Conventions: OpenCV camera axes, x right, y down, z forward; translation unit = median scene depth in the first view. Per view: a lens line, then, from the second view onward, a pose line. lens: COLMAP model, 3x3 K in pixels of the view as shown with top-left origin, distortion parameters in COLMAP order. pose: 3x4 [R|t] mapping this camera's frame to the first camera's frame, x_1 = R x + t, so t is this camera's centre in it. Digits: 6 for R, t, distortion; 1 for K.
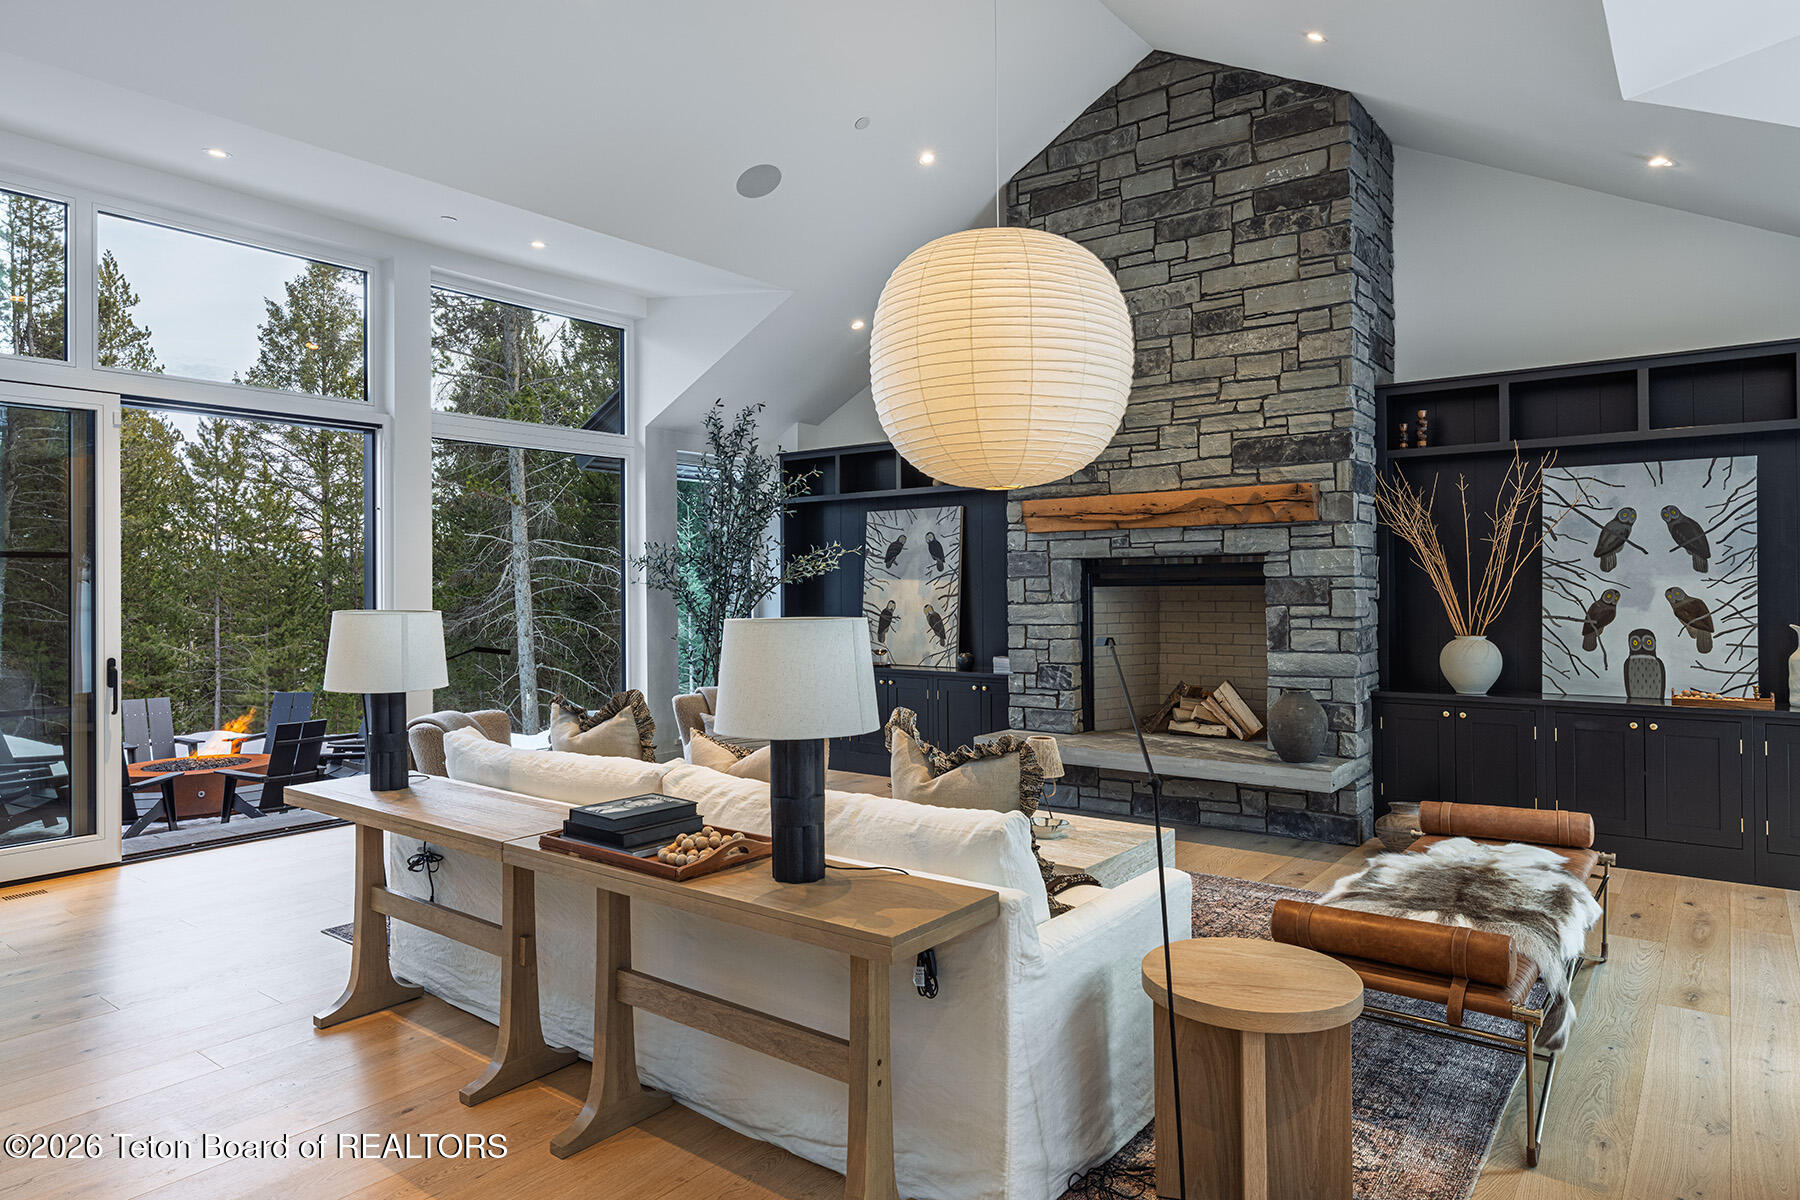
lens RADIAL K [[1079.4, 0, 898.0], [0, 1079.4, 586.9], [0, 0, 1]] dist [0.003908, 0.000679]
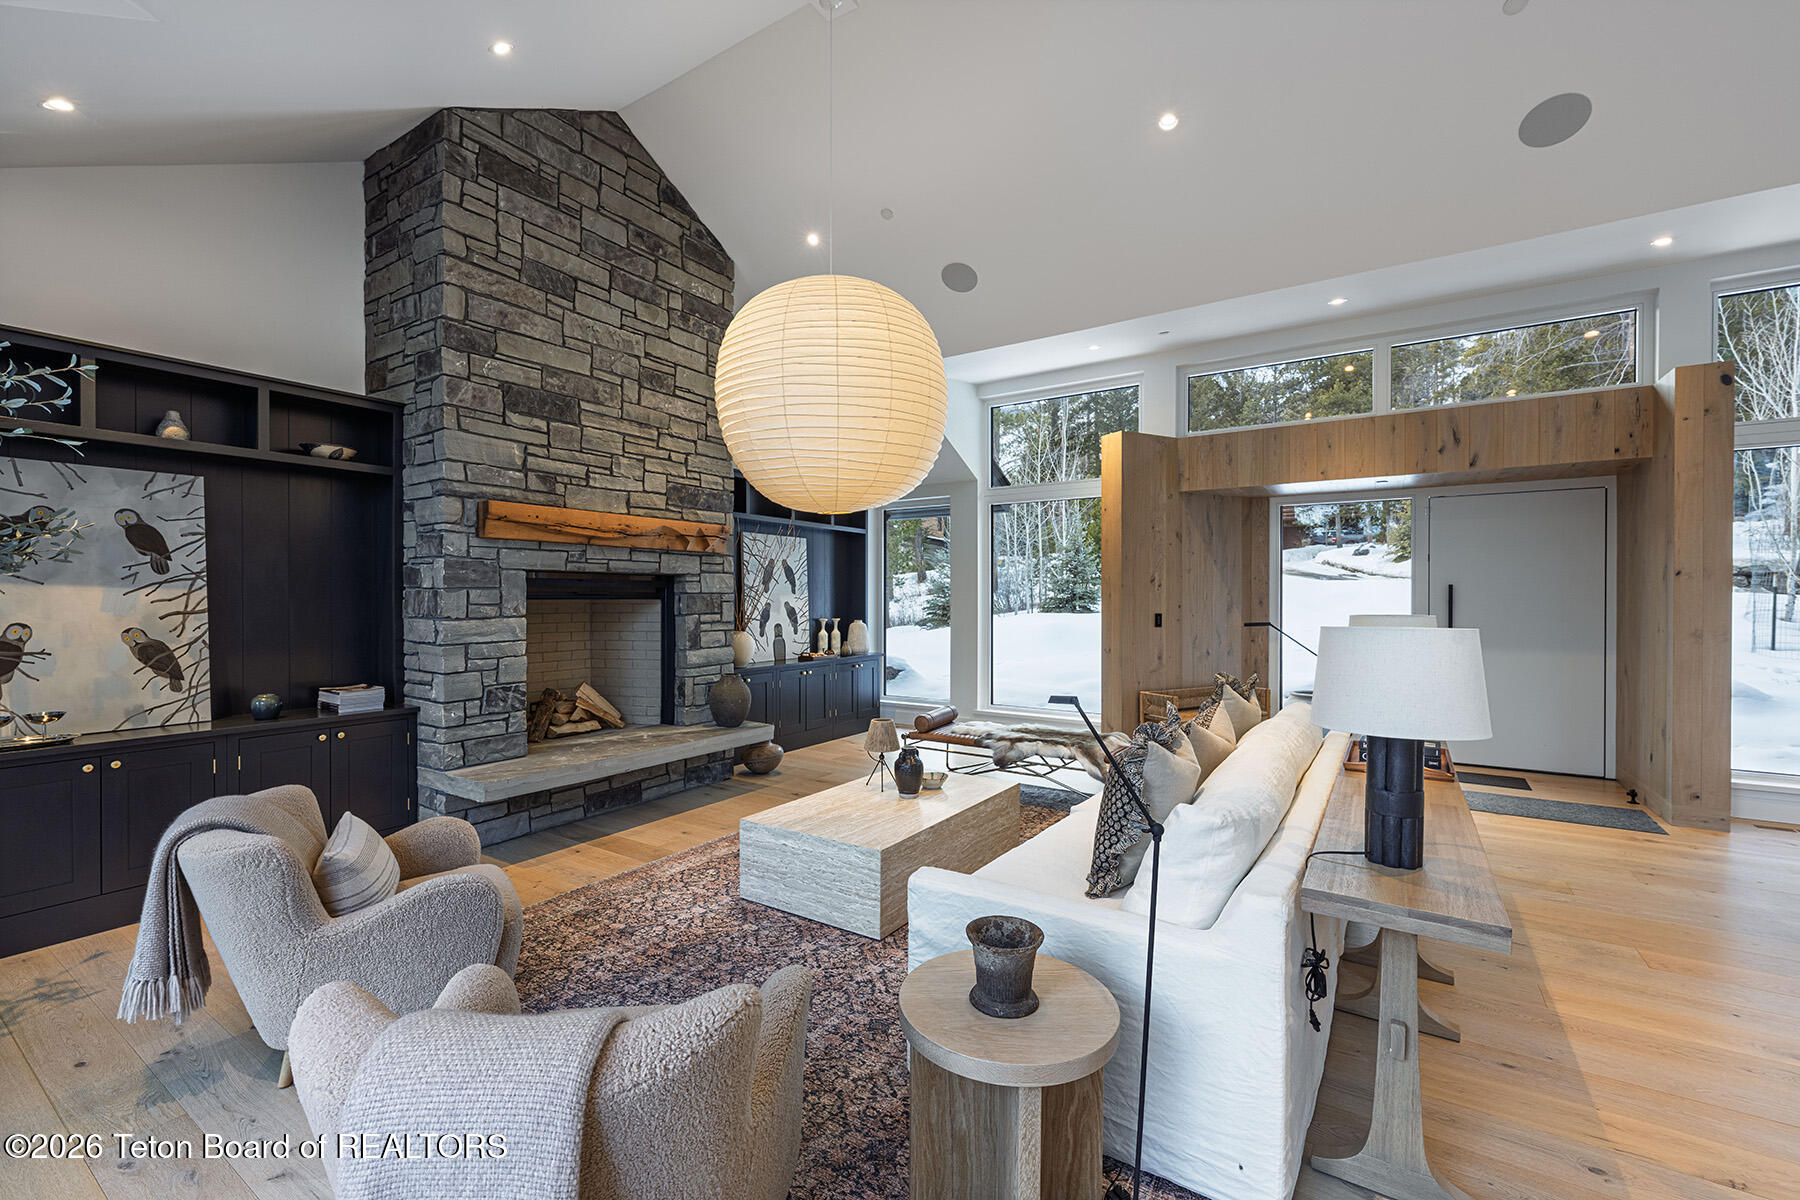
lens RADIAL K [[747.0, 0, 899.1], [0, 747.0, 608.1], [0, 0, 1]] dist [-0.001555, -0.000072]
pose [[-0.077871, -0.006242, 0.996944, -0.555253], [-0.000066, 0.999980, 0.006256, 0.003336], [-0.996963, 0.000421, -0.077870, 0.786692]]
